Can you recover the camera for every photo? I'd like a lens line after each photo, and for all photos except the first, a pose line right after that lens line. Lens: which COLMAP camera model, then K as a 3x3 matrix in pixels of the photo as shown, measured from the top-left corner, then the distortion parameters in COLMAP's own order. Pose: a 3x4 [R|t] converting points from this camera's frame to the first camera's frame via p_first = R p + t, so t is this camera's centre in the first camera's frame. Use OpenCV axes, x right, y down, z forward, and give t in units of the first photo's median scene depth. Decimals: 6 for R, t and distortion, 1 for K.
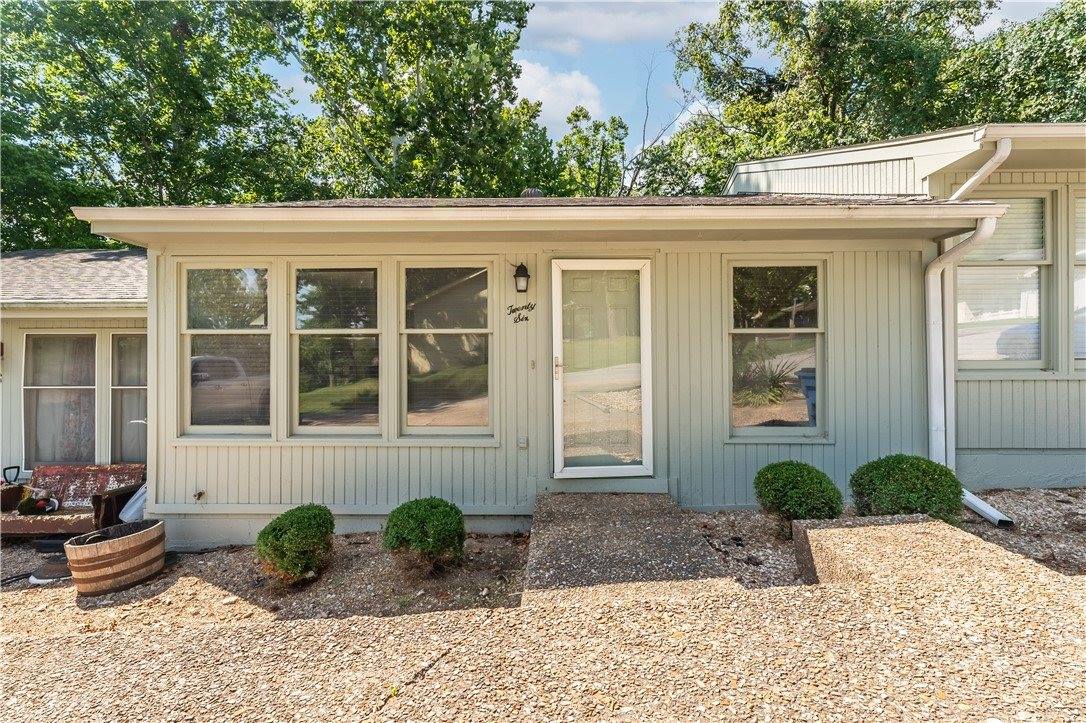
lens RADIAL K [[514.0, 0, 543.1], [0, 514.0, 353.0], [0, 0, 1]] dist [-0.000839, -0.001136]
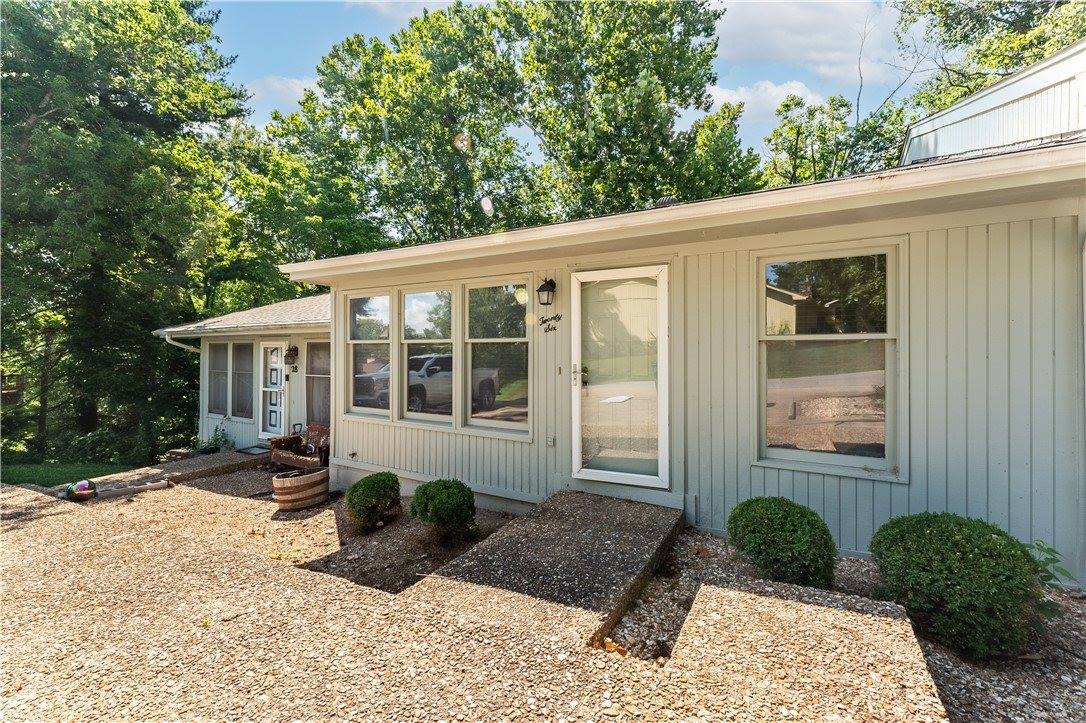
lens RADIAL K [[447.6, 0, 542.5], [0, 447.6, 351.6], [0, 0, 1]] dist [0.002854, -0.000252]
pose [[0.876256, 0.004474, -0.481826, 0.405949], [0.000630, 0.999945, 0.010430, -0.027776], [0.481846, -0.009443, 0.876205, 0.150578]]
